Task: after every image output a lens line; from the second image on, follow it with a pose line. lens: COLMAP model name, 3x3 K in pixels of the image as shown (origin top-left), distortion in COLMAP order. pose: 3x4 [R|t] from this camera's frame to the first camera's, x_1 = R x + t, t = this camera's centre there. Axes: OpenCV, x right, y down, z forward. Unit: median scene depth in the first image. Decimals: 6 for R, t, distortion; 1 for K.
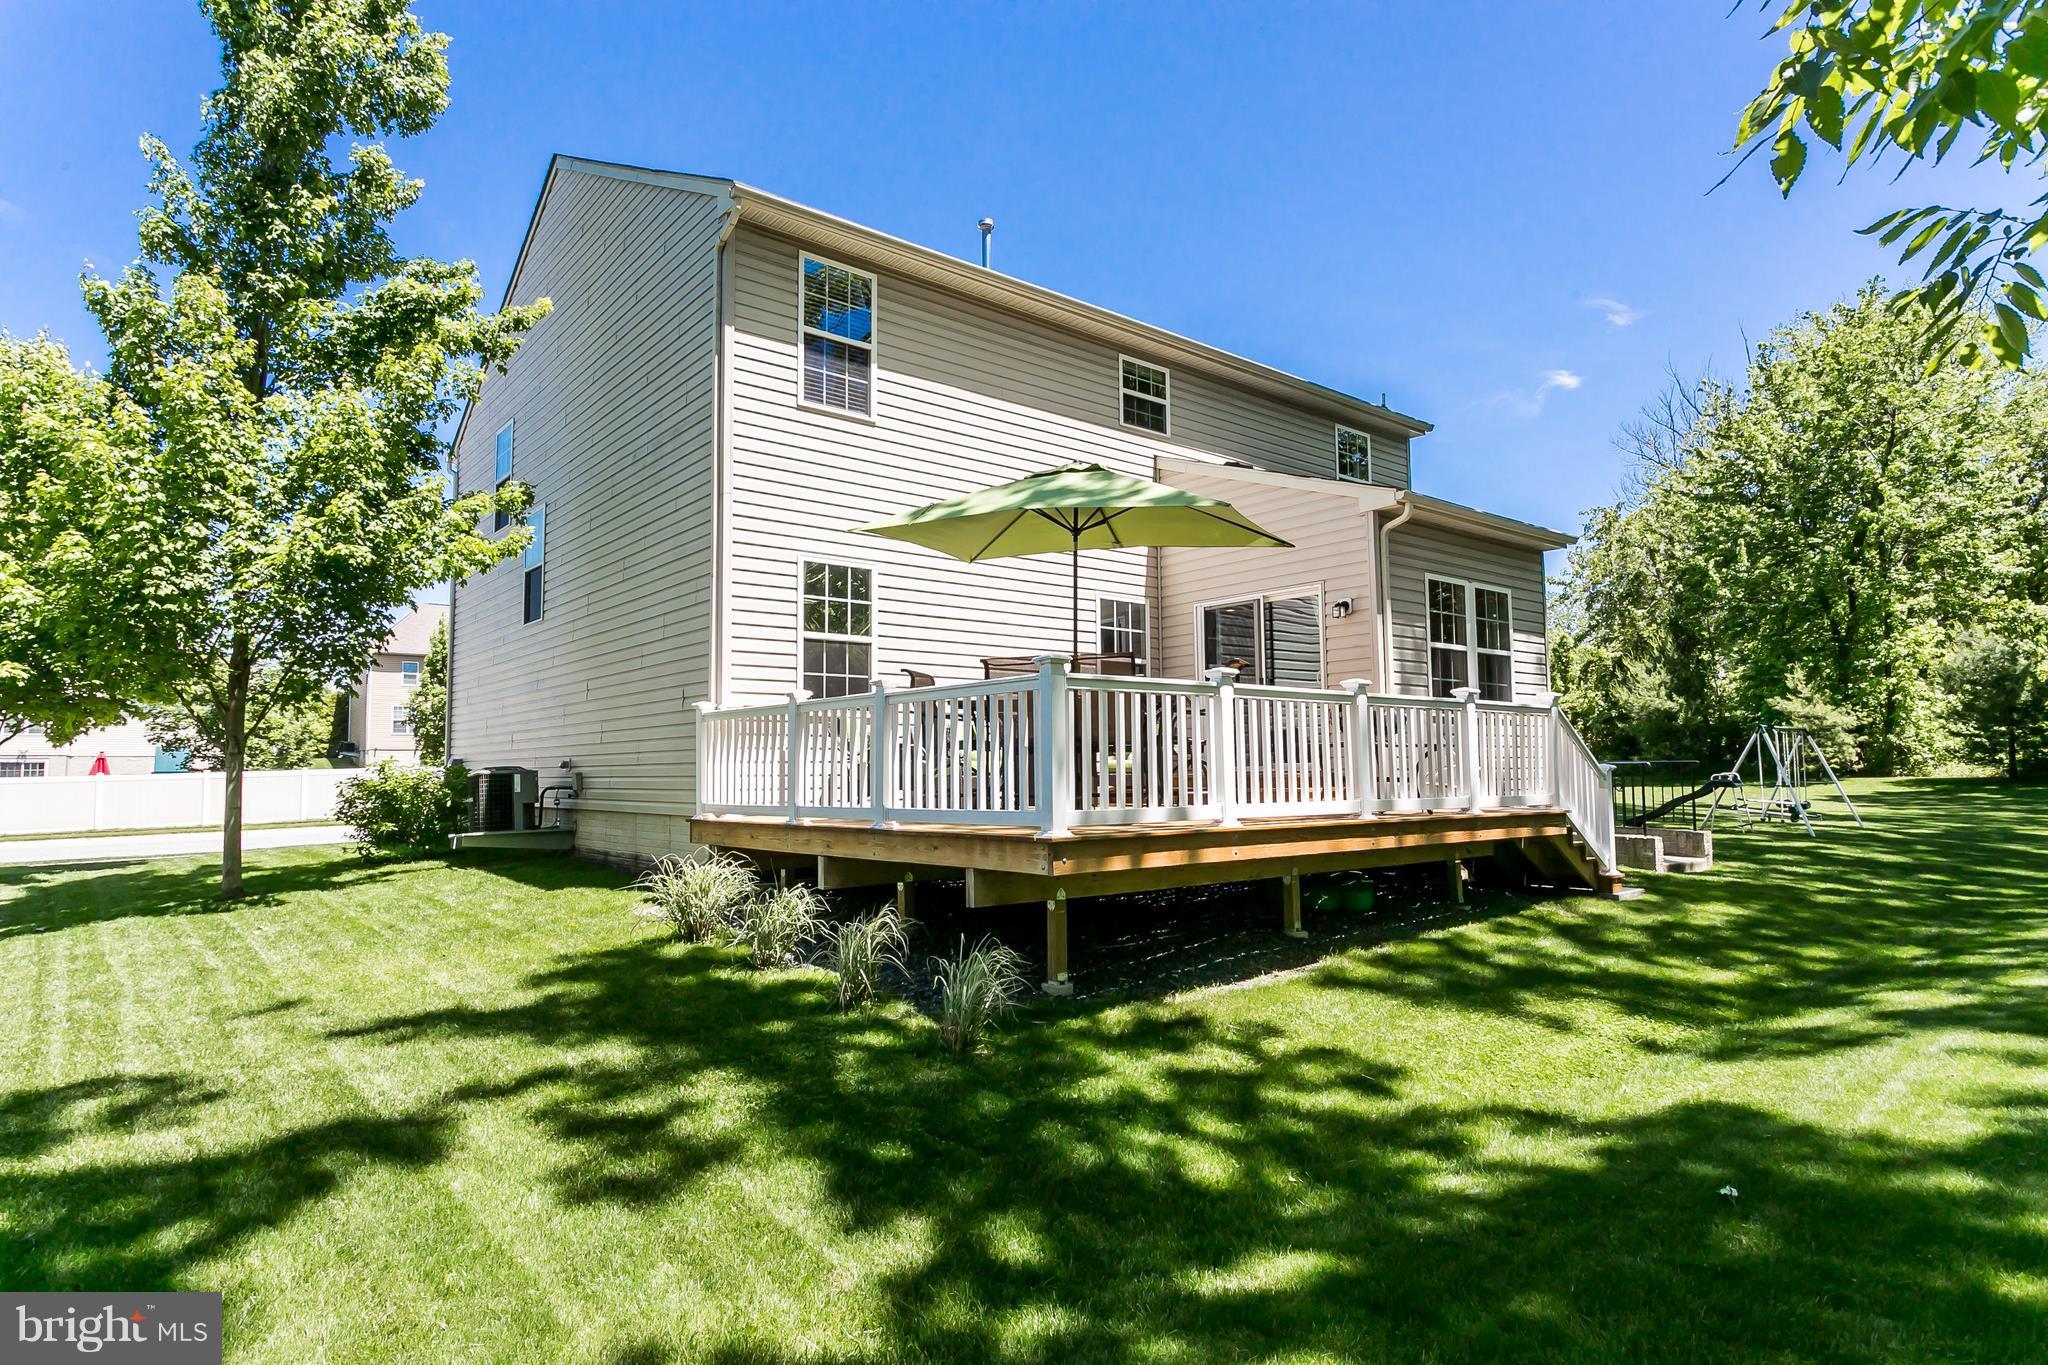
lens RADIAL K [[998.3, 0, 1033.5], [0, 998.3, 706.0], [0, 0, 1]] dist [-0.000575, -0.000060]
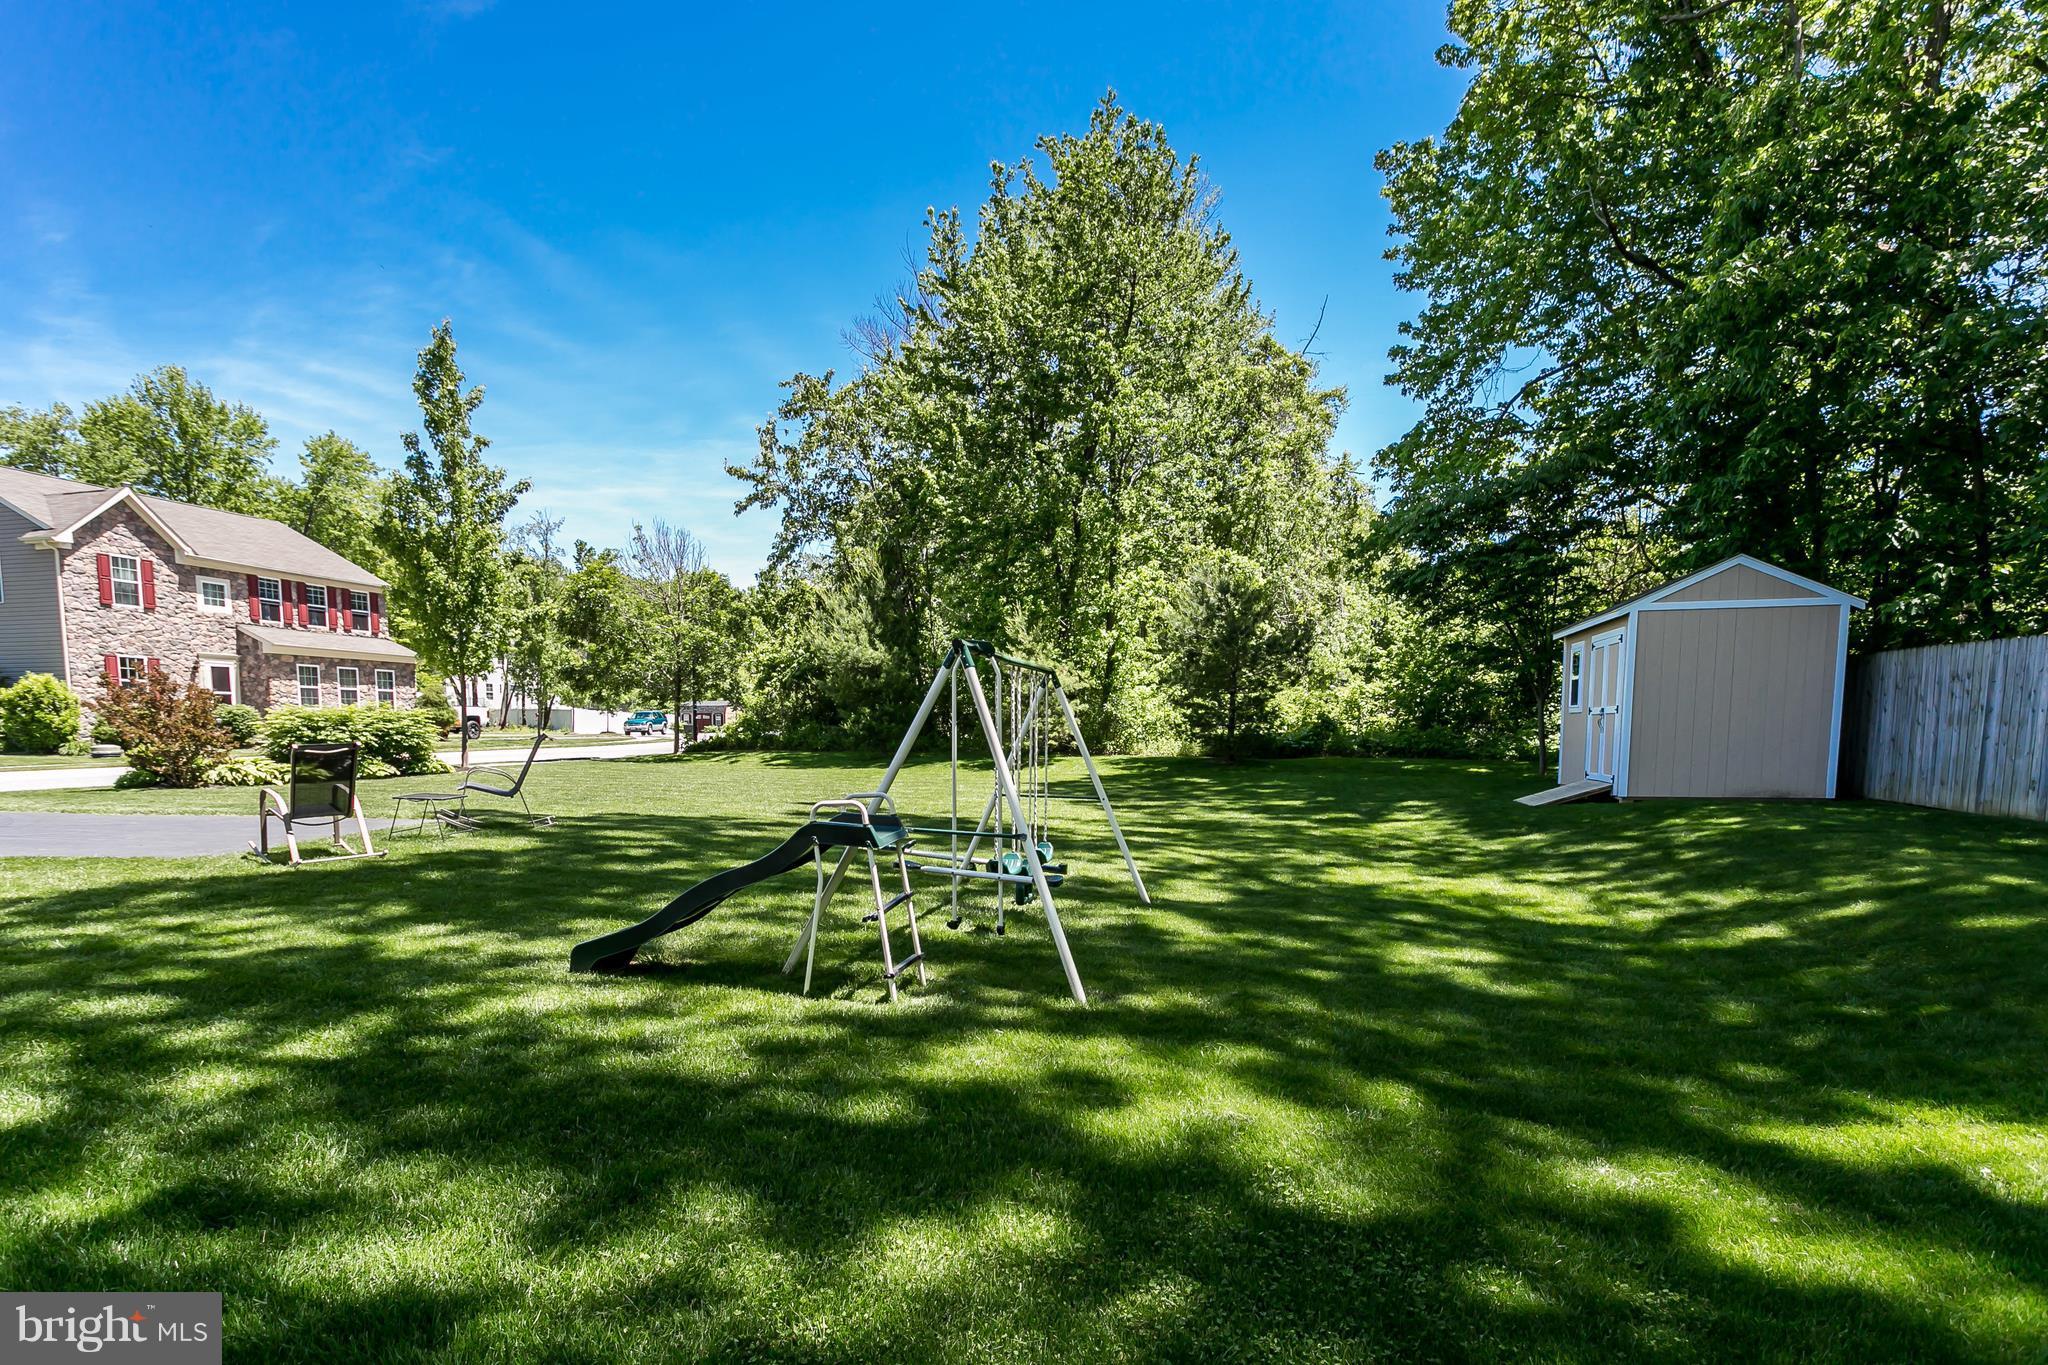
lens RADIAL K [[998.3, 0, 1033.5], [0, 998.3, 706.0], [0, 0, 1]] dist [-0.000575, -0.000060]
pose [[0.775740, 0.020792, 0.630710, 0.309451], [-0.039445, 0.999100, 0.015579, 0.021151], [-0.629818, -0.036964, 0.775863, 0.417581]]
